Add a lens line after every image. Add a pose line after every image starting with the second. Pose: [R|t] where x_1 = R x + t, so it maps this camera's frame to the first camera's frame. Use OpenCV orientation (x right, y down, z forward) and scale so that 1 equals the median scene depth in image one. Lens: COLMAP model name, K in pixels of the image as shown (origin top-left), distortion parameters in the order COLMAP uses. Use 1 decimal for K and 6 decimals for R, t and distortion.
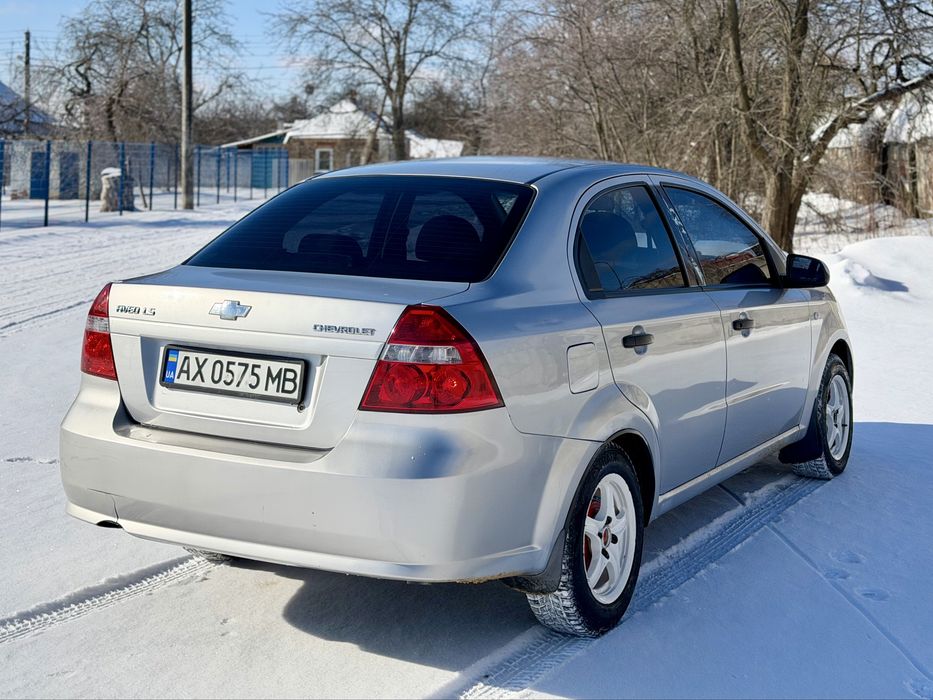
lens RADIAL K [[1331.7, 0, 435.2], [0, 1331.7, 352.3], [0, 0, 1]] dist [0.104791, 0.000000]
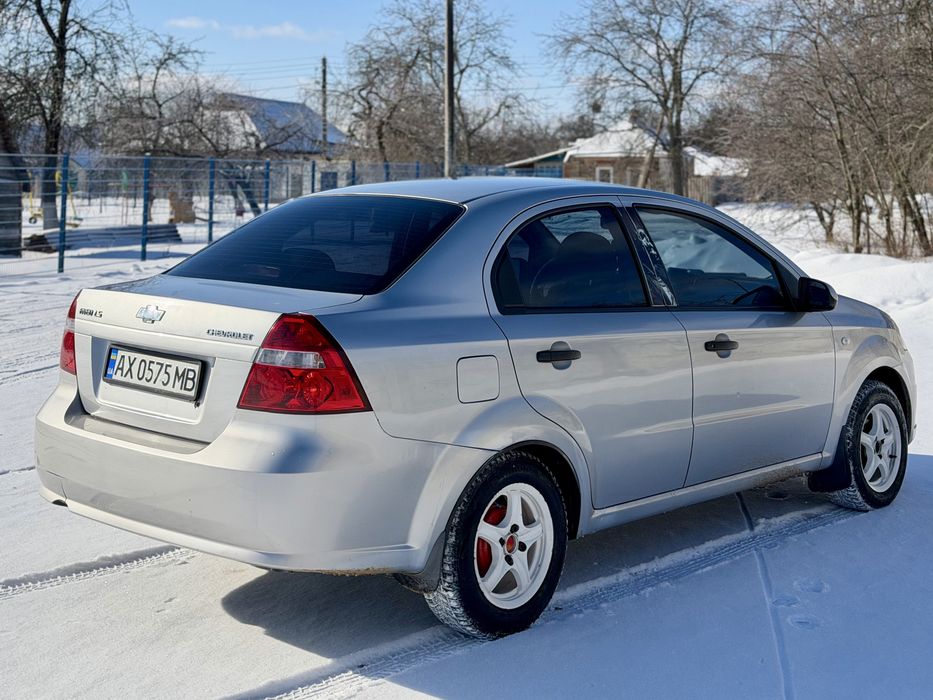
lens RADIAL K [[1331.7, 0, 430.9], [0, 1331.7, 348.2], [0, 0, 1]] dist [0.104791, 0.000000]
pose [[0.973247, 0.033143, -0.227359, 0.266814], [-0.036846, 0.999248, -0.012063, 0.001117], [0.226788, 0.020118, 0.973736, -0.021039]]
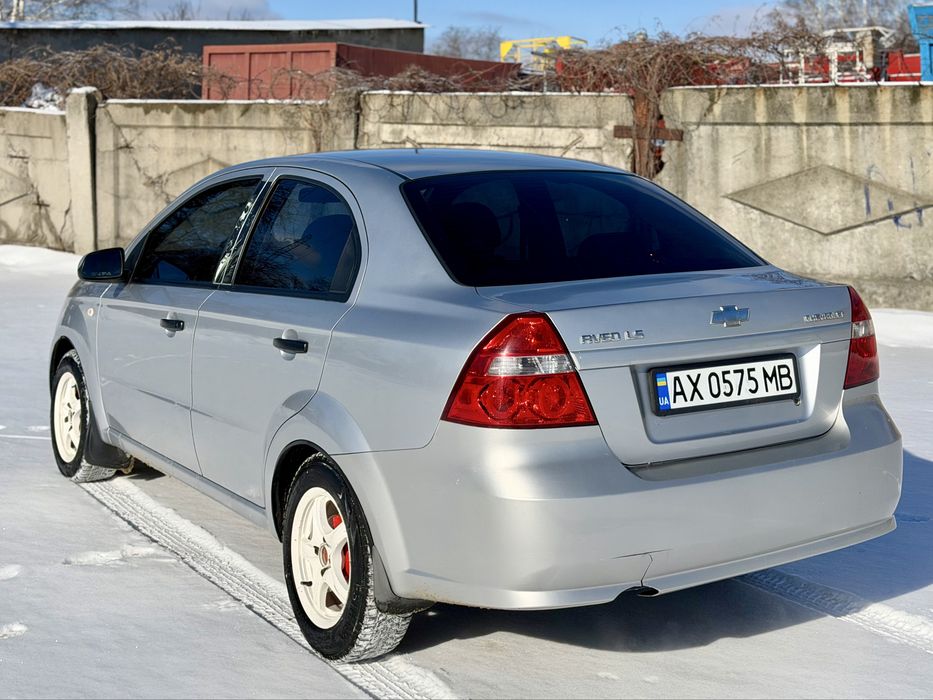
lens RADIAL K [[1331.7, 0, 476.1], [0, 1331.7, 350.8], [0, 0, 1]] dist [0.104791, 0.000000]
pose [[0.442315, -0.146909, 0.884746, -0.870397], [0.132813, 0.986346, 0.097381, -0.099957], [-0.886971, 0.074433, 0.455787, 0.601236]]
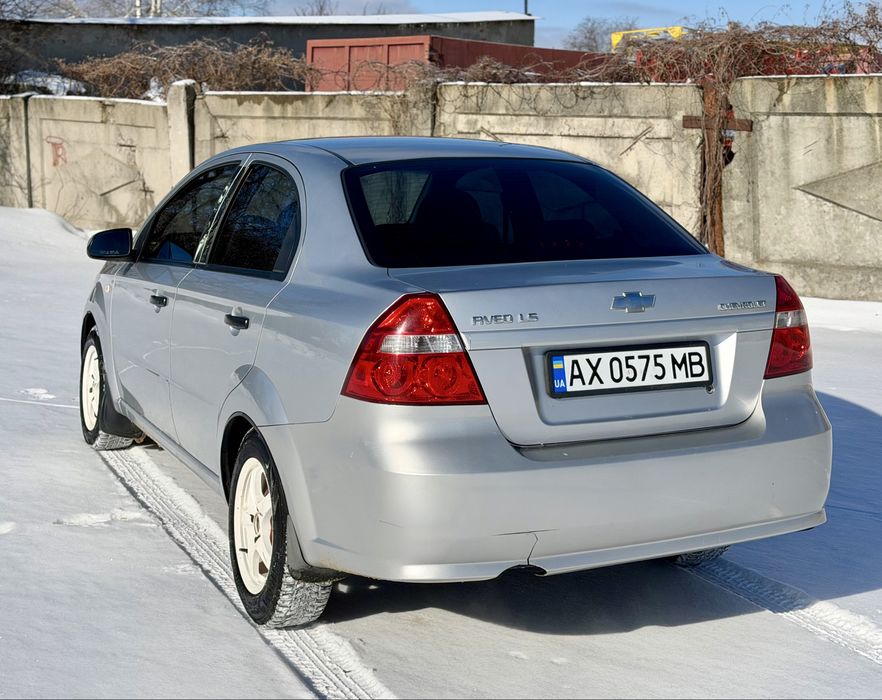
lens RADIAL K [[1332.9, 0, 422.1], [0, 1332.9, 305.1], [0, 0, 1]] dist [0.110988, 0.000000]
pose [[0.564865, -0.111233, 0.817652, -0.828420], [0.118251, 0.991558, 0.053199, -0.079610], [-0.816667, 0.066638, 0.573250, 0.475818]]
